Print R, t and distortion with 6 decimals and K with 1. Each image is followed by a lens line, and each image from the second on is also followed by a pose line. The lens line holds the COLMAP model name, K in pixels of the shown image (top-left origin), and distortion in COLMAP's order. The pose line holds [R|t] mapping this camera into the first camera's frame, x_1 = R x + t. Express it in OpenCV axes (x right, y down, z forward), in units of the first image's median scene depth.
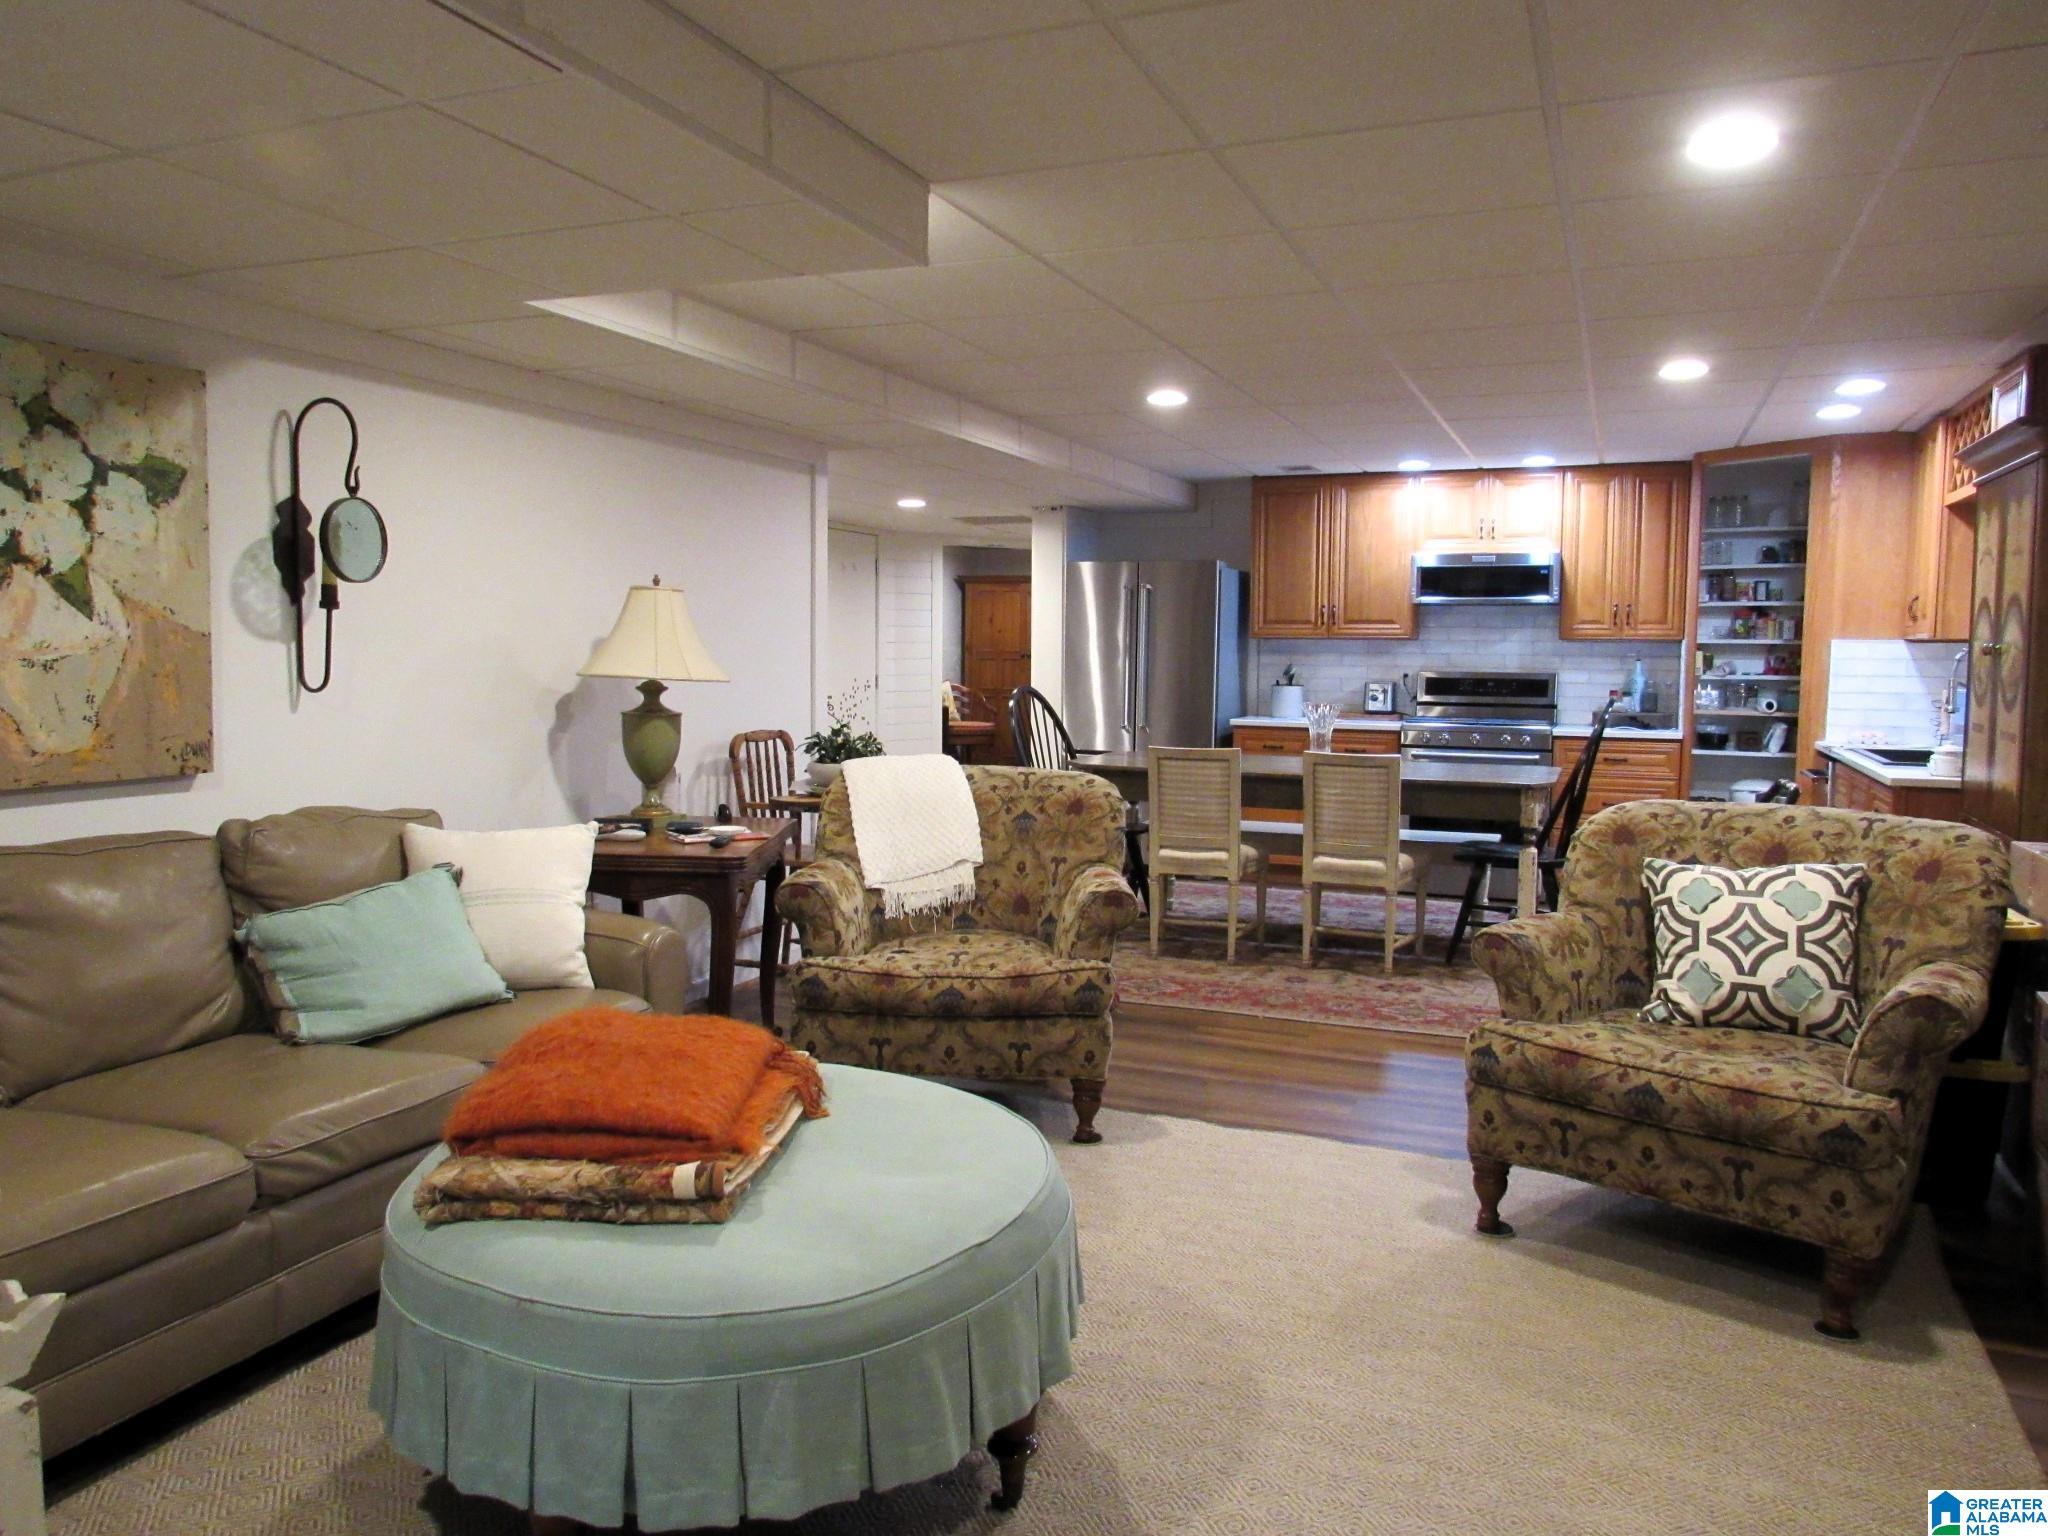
lens RADIAL K [[1470.5, 0, 1014.0], [0, 1470.5, 768.4], [0, 0, 1]] dist [-0.034367, 0.019911]
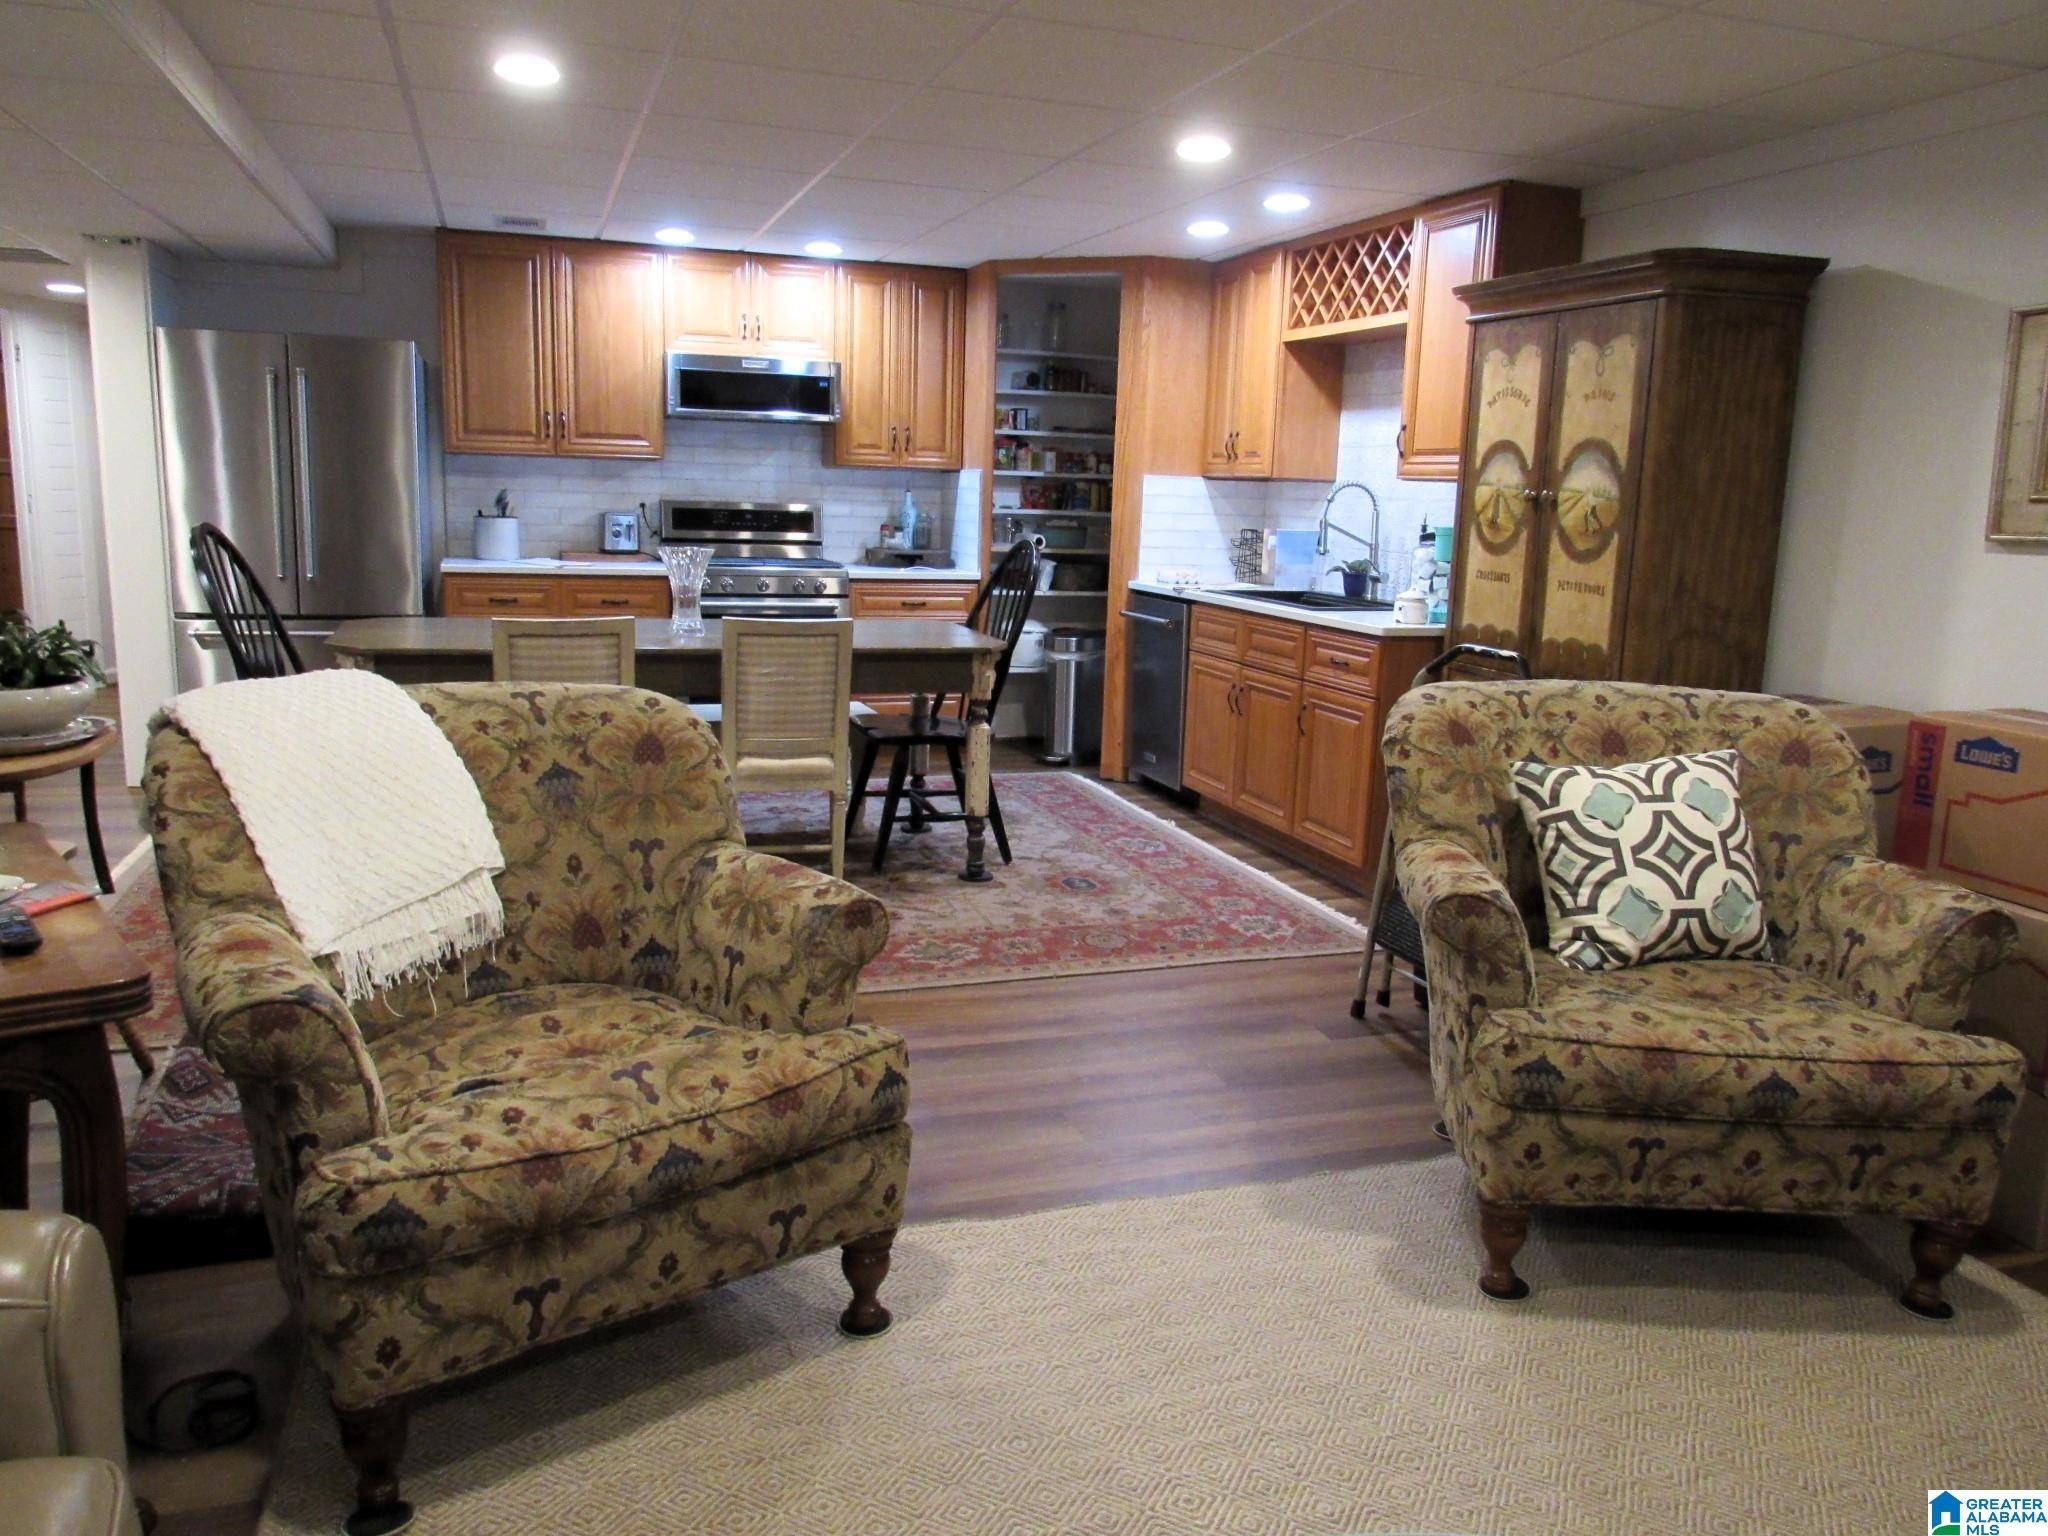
lens RADIAL K [[1470.5, 0, 1027.0], [0, 1470.5, 756.6], [0, 0, 1]] dist [-0.034367, 0.019911]
pose [[0.741905, -0.104838, 0.662258, -0.235201], [0.028628, 0.991753, 0.124928, -0.039337], [-0.669893, -0.073726, 0.738788, 0.472259]]
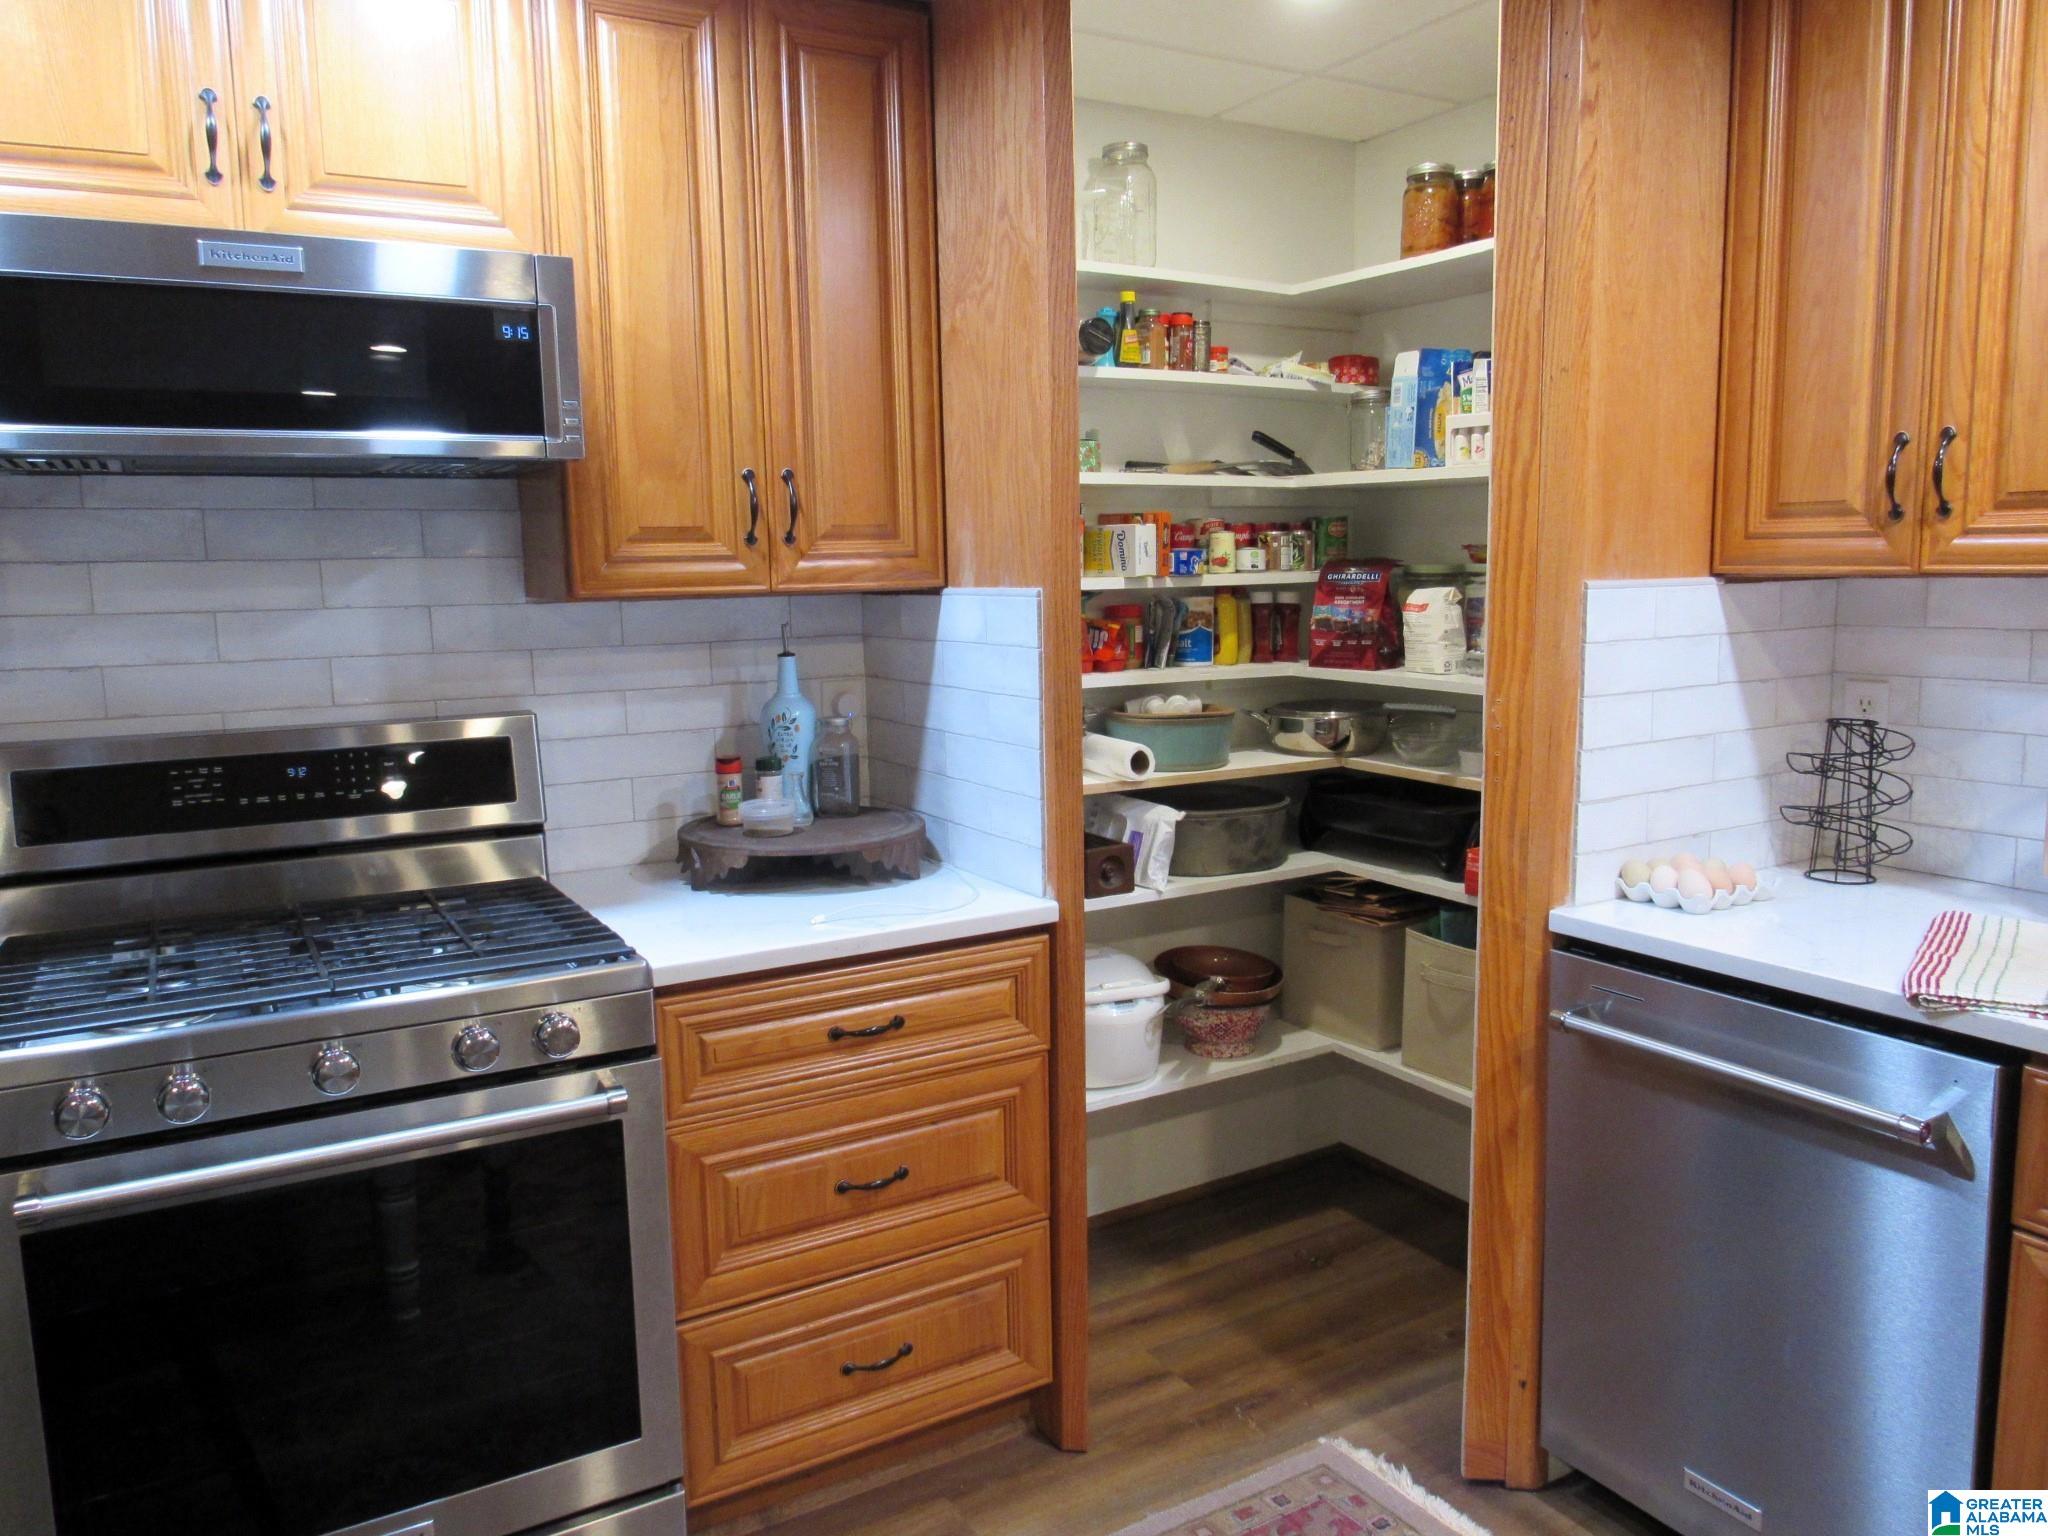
lens RADIAL K [[1470.5, 0, 1024.5], [0, 1470.5, 756.9], [0, 0, 1]] dist [-0.034367, 0.019911]
pose [[0.599065, -0.124895, 0.790899, 0.357154], [0.090007, 0.992003, 0.088477, -0.131668], [-0.795625, 0.018183, 0.605516, 1.340428]]
